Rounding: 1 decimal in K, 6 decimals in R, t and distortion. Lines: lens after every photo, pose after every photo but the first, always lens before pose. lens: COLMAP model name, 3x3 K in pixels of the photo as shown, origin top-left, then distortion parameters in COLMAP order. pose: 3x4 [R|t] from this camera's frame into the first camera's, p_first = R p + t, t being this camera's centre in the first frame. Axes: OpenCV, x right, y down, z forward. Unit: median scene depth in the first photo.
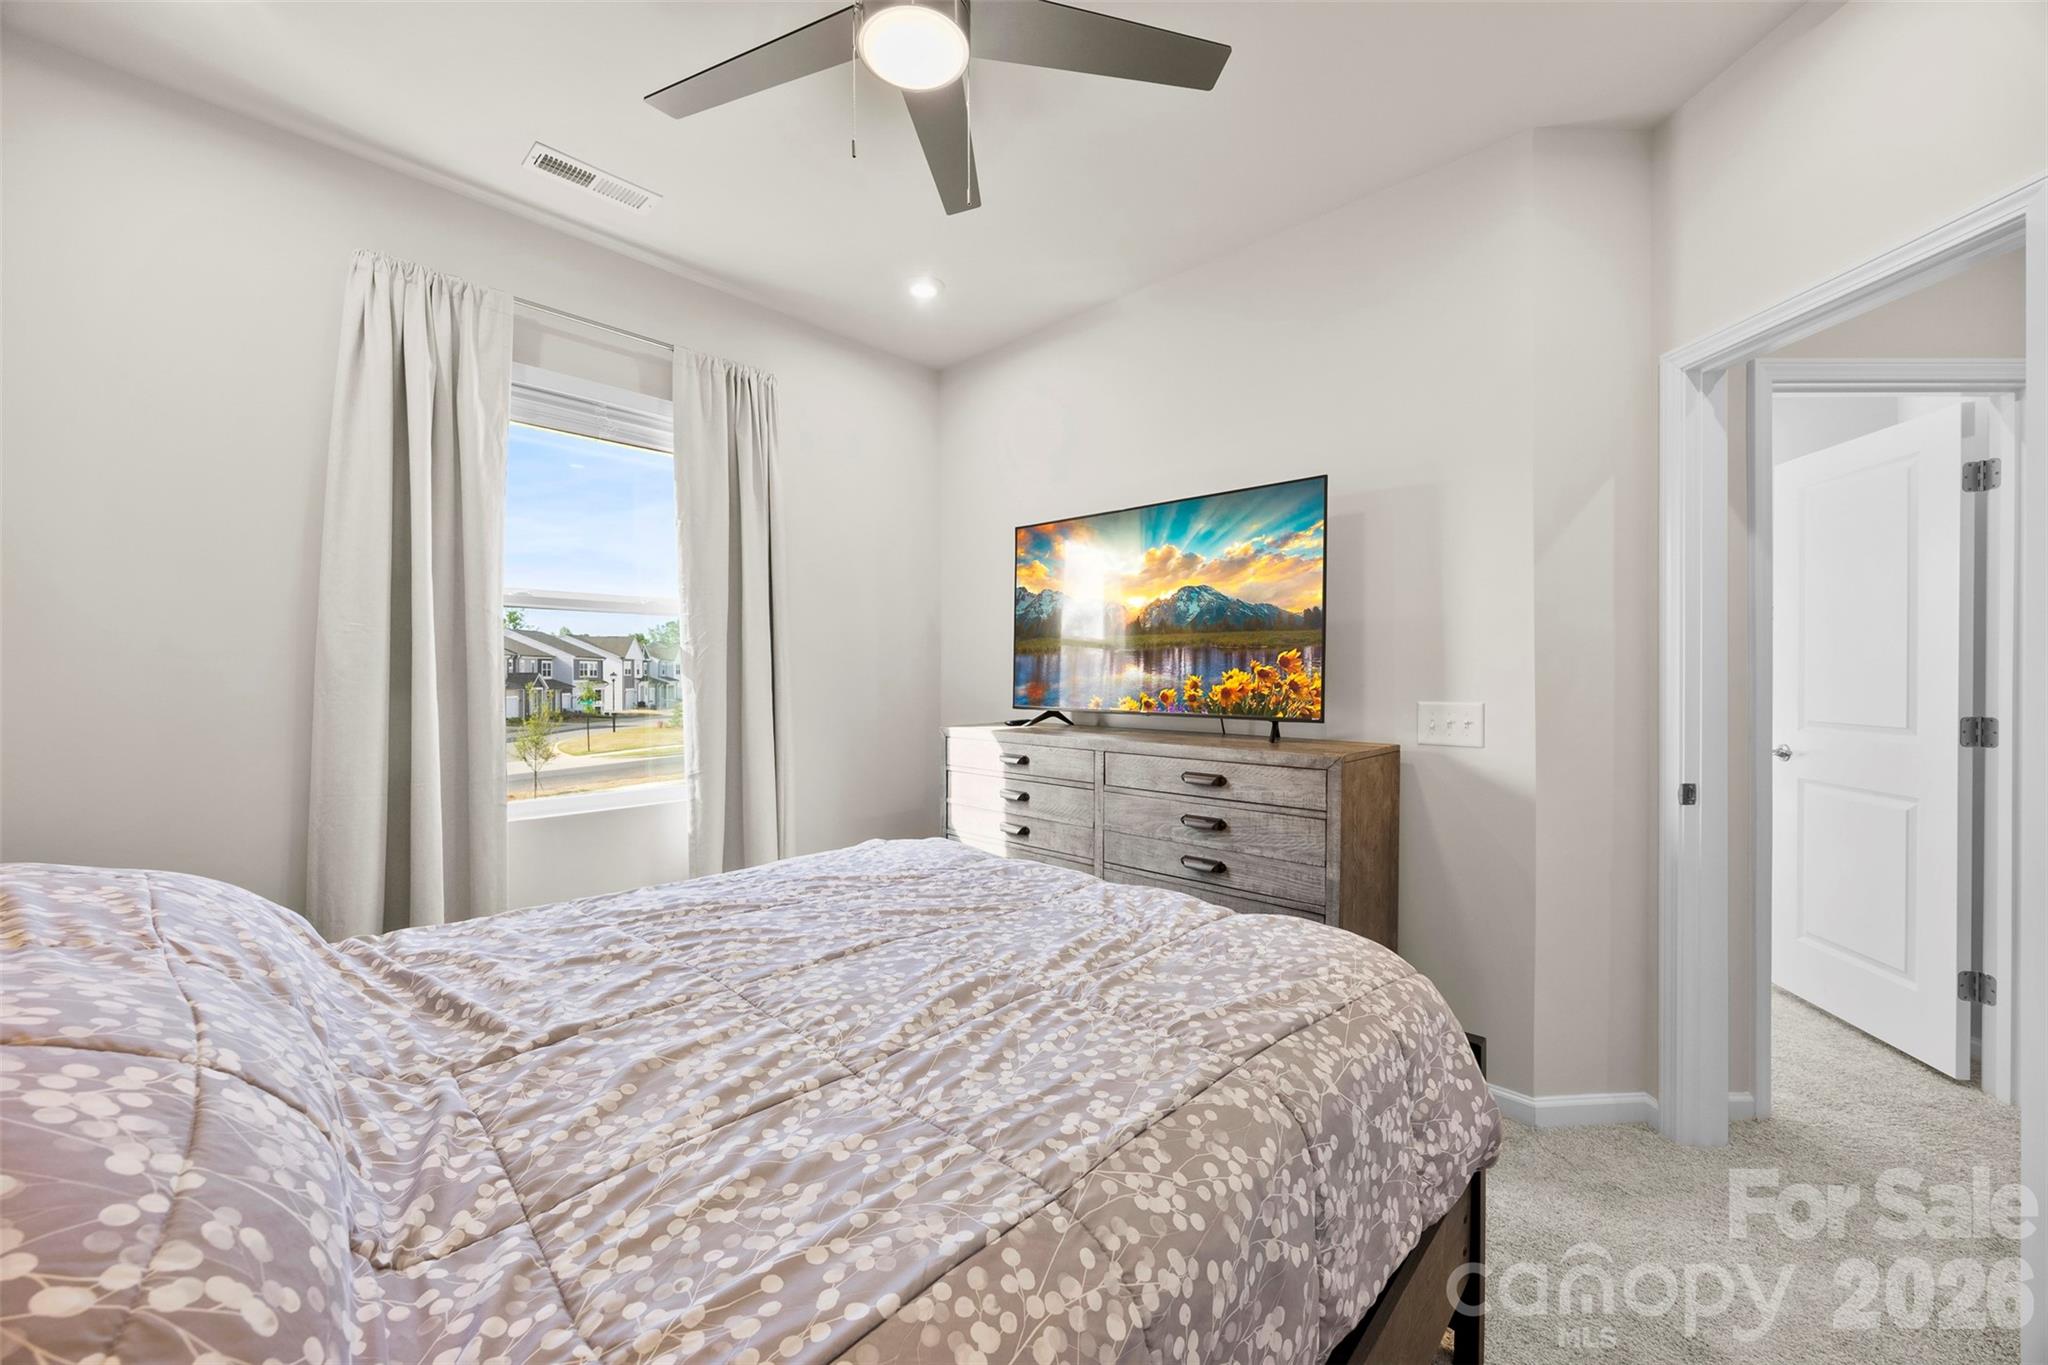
lens RADIAL K [[795.5, 0, 1020.6], [0, 795.5, 681.5], [0, 0, 1]] dist [-0.006409, 0.001641]
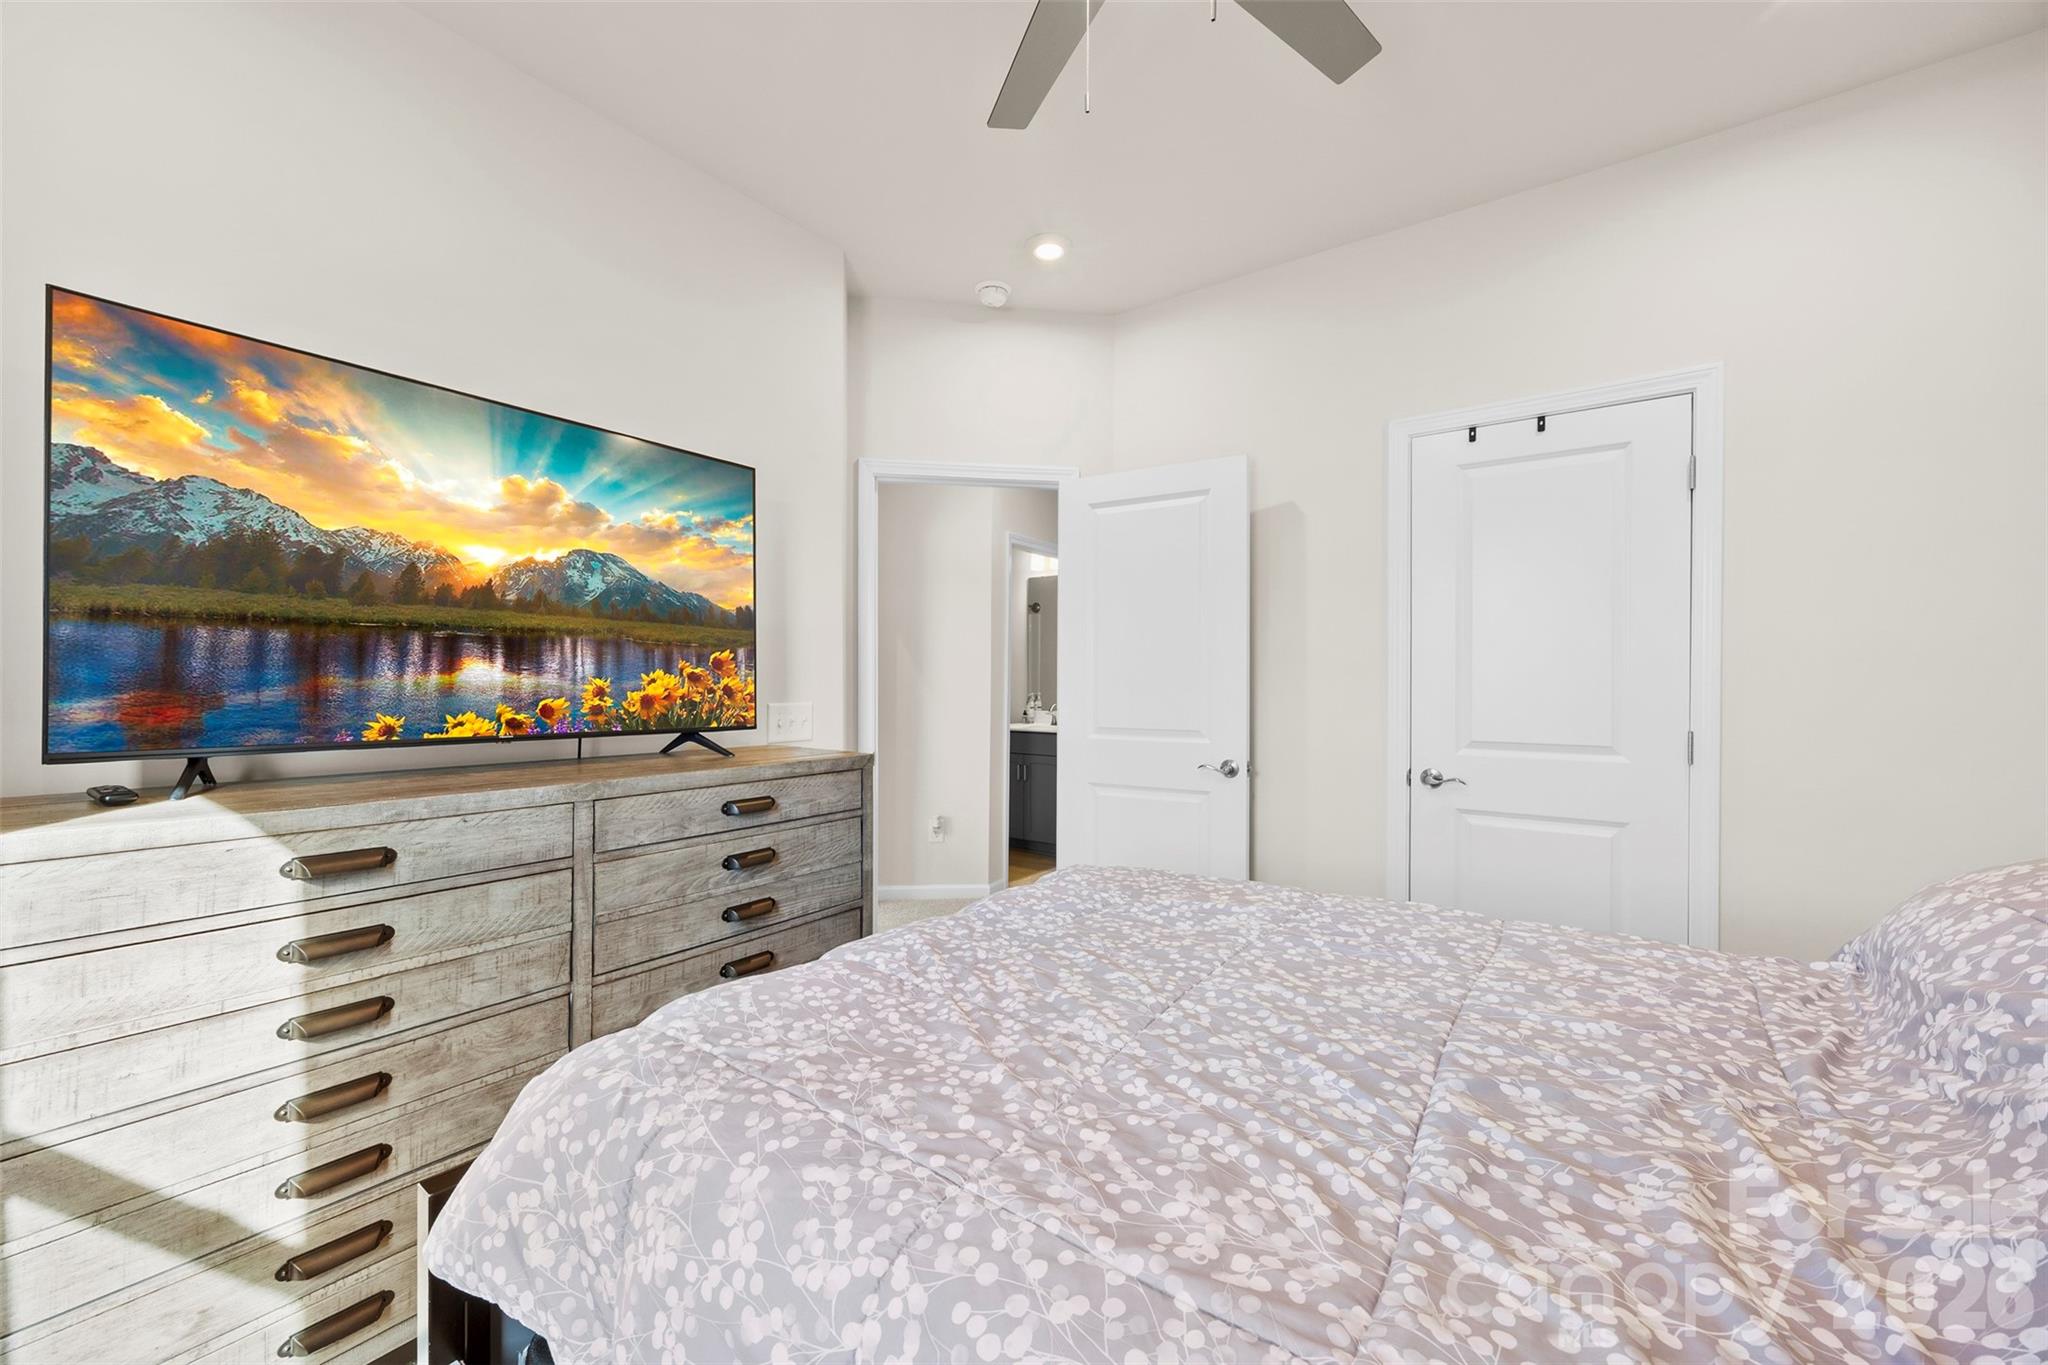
lens RADIAL K [[795.5, 0, 1020.7], [0, 795.5, 682.4], [0, 0, 1]] dist [-0.006409, 0.001641]
pose [[-0.140018, -0.001014, 0.990148, -0.551512], [0.001831, 0.999998, 0.001283, -0.004216], [-0.990147, 0.001992, -0.140016, 0.747084]]
